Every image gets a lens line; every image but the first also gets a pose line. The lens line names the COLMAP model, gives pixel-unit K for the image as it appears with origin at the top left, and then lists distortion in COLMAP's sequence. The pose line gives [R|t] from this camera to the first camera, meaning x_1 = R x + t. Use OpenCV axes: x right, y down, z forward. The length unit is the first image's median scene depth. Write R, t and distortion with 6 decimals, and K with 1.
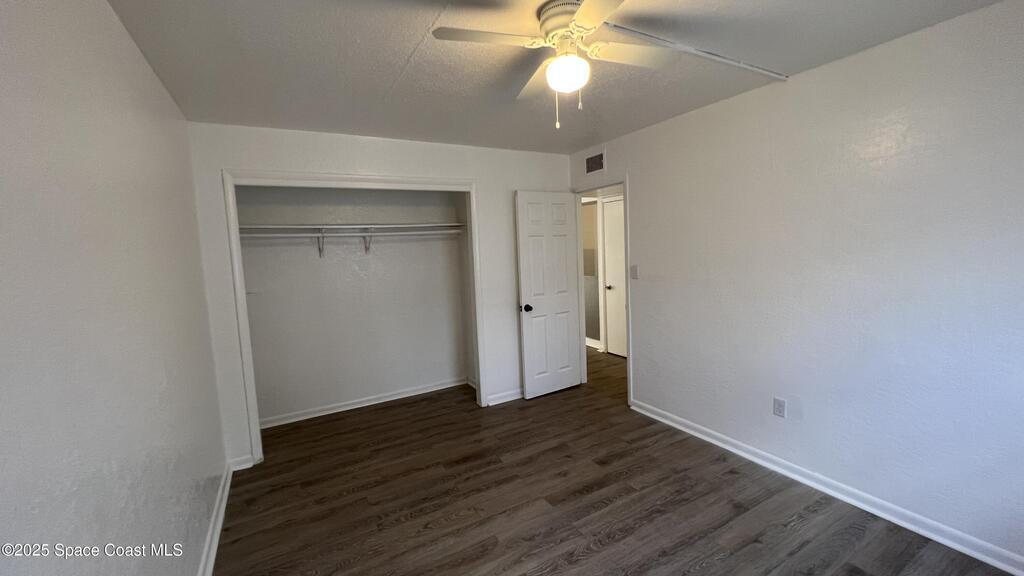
lens RADIAL K [[410.1, 0, 509.0], [0, 410.1, 285.6], [0, 0, 1]] dist [-0.001069, -0.000229]
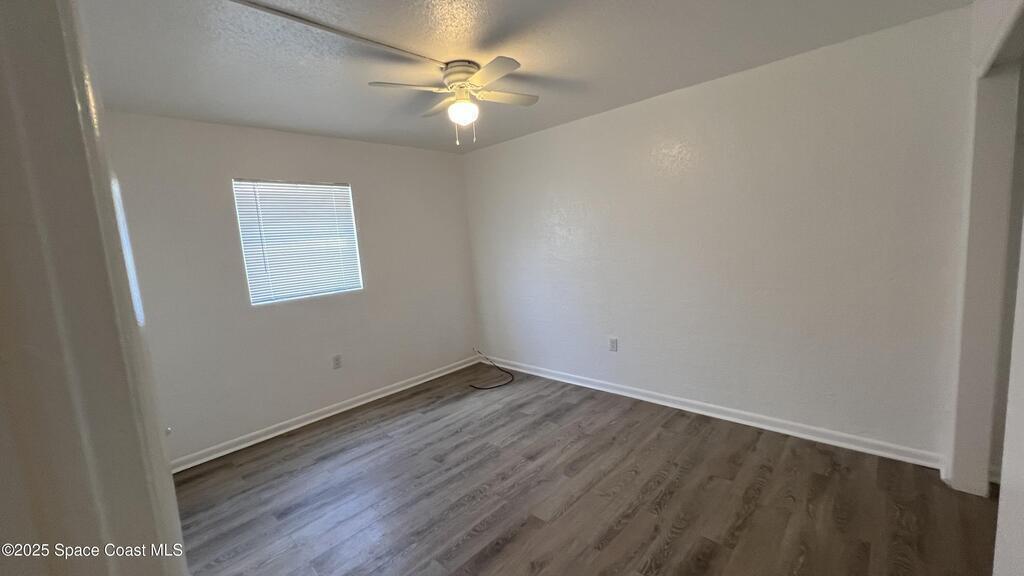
lens RADIAL K [[410.1, 0, 509.0], [0, 410.1, 285.6], [0, 0, 1]] dist [-0.001069, -0.000229]
pose [[-0.949134, 0.146444, -0.278744, 0.333100], [0.083564, 0.970670, 0.225424, -0.162540], [0.303581, 0.190665, -0.933534, 1.726834]]
